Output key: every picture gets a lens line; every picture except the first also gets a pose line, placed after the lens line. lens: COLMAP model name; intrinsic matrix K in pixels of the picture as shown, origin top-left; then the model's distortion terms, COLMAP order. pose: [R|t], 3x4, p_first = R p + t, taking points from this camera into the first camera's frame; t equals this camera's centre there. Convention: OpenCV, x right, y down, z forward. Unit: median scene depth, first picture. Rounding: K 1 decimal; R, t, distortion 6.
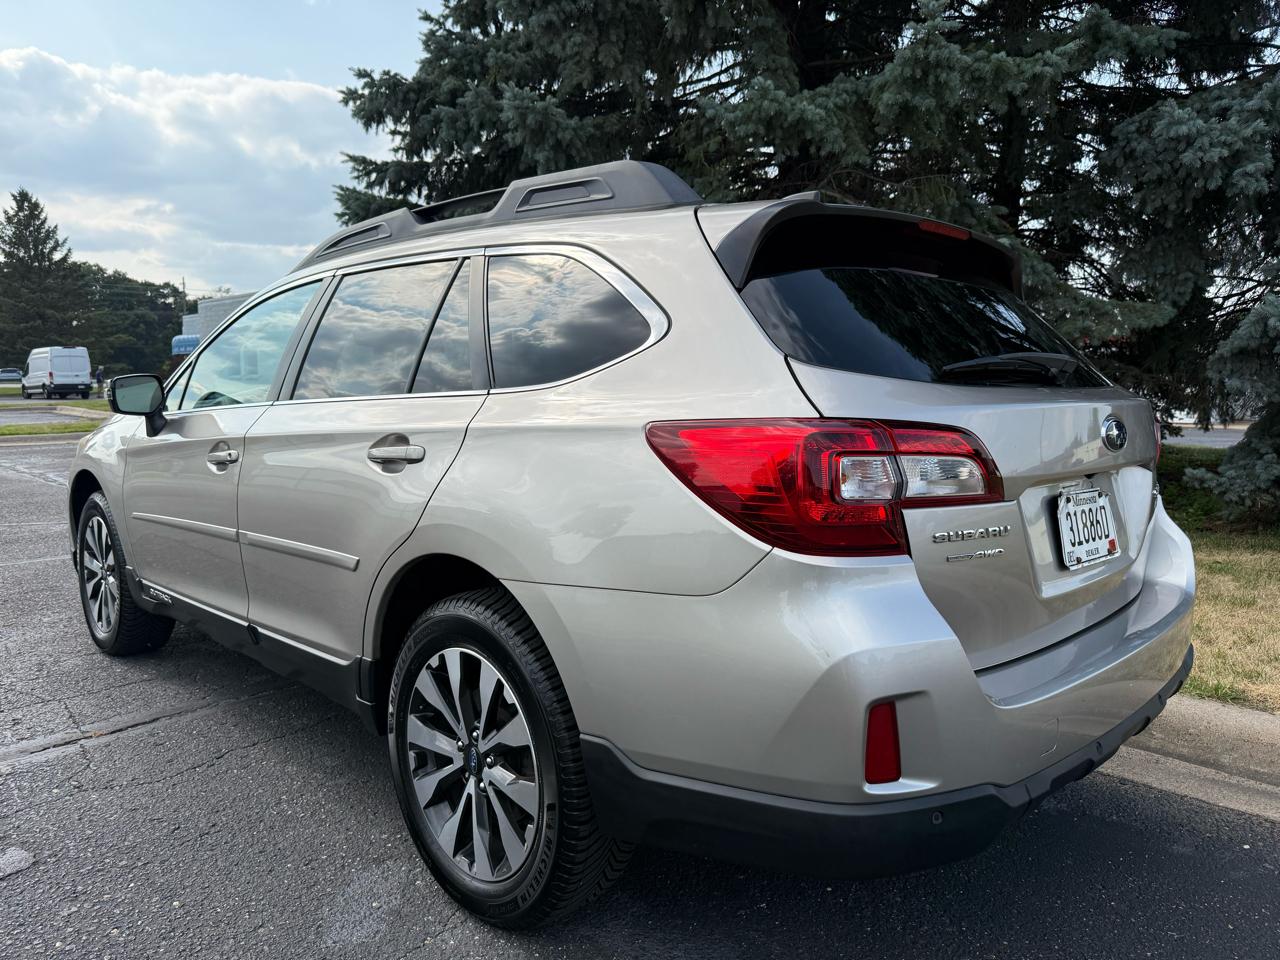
lens RADIAL K [[907.4, 0, 657.4], [0, 907.4, 474.8], [0, 0, 1]] dist [-0.004633, 0.005453]
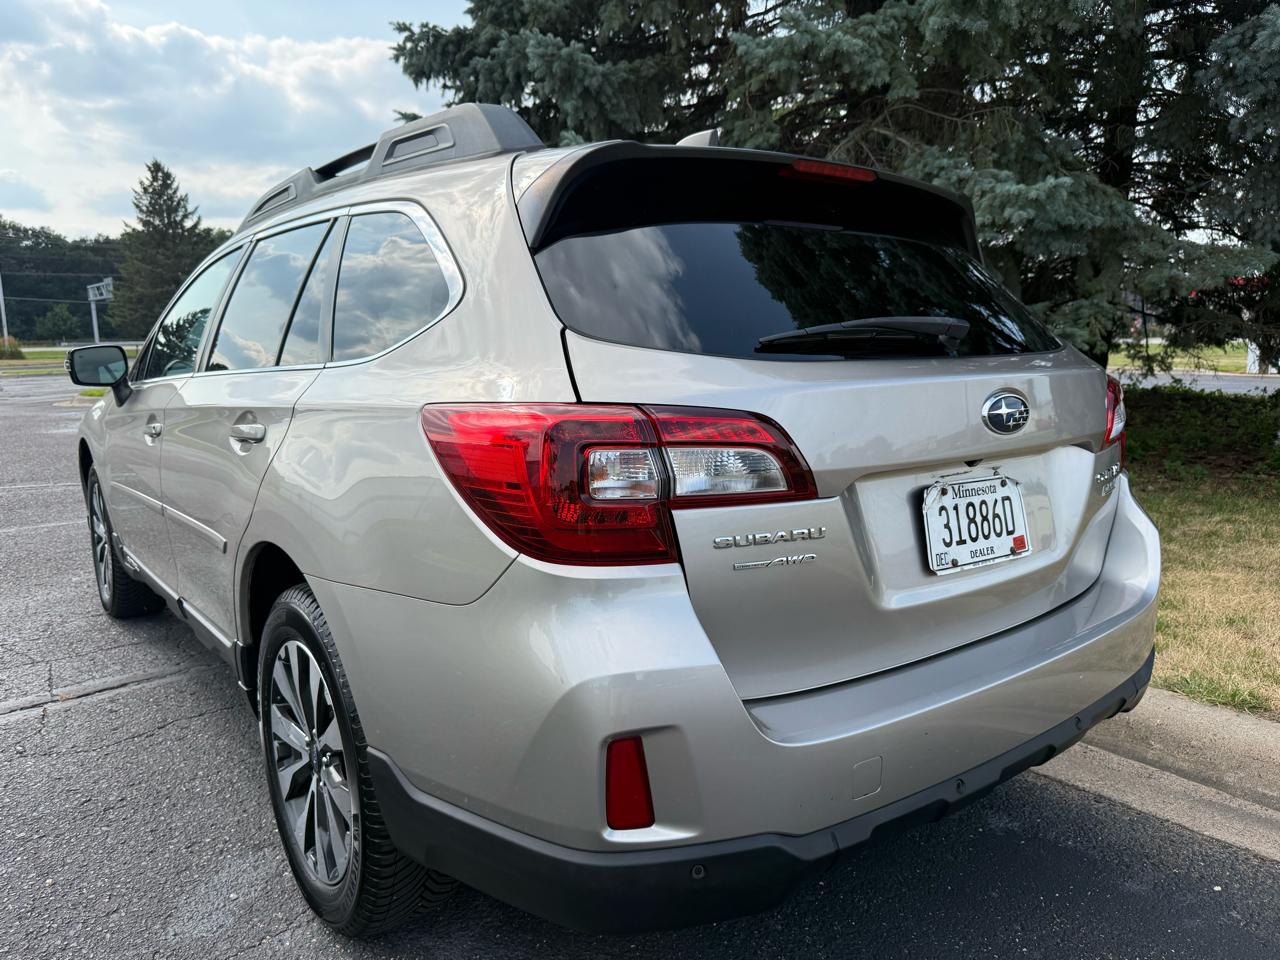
lens RADIAL K [[904.7, 0, 665.3], [0, 904.7, 480.4], [0, 0, 1]] dist [0.000000, 0.001025]
pose [[0.991857, 0.007466, -0.127137, 0.150684], [-0.000275, 0.998403, 0.056487, -0.014918], [0.127355, -0.055992, 0.990275, 0.067645]]
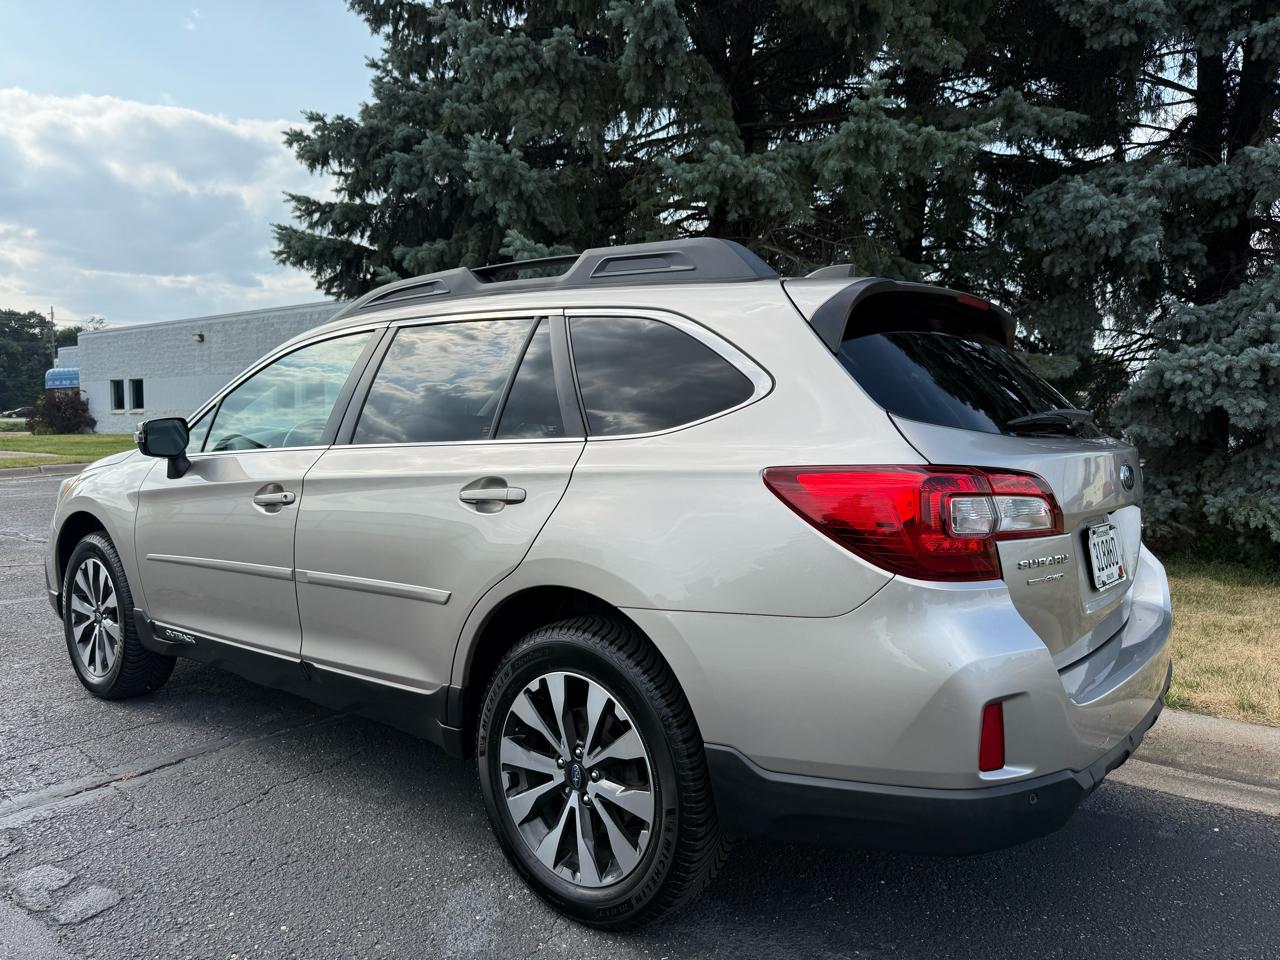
lens RADIAL K [[906.3, 0, 648.0], [0, 906.3, 481.0], [0, 0, 1]] dist [0.019409, -0.023358]
pose [[0.993231, -0.001156, 0.116149, -0.131910], [0.005237, 0.999380, -0.034830, -0.000828], [-0.116037, 0.035203, 0.992621, -0.058178]]
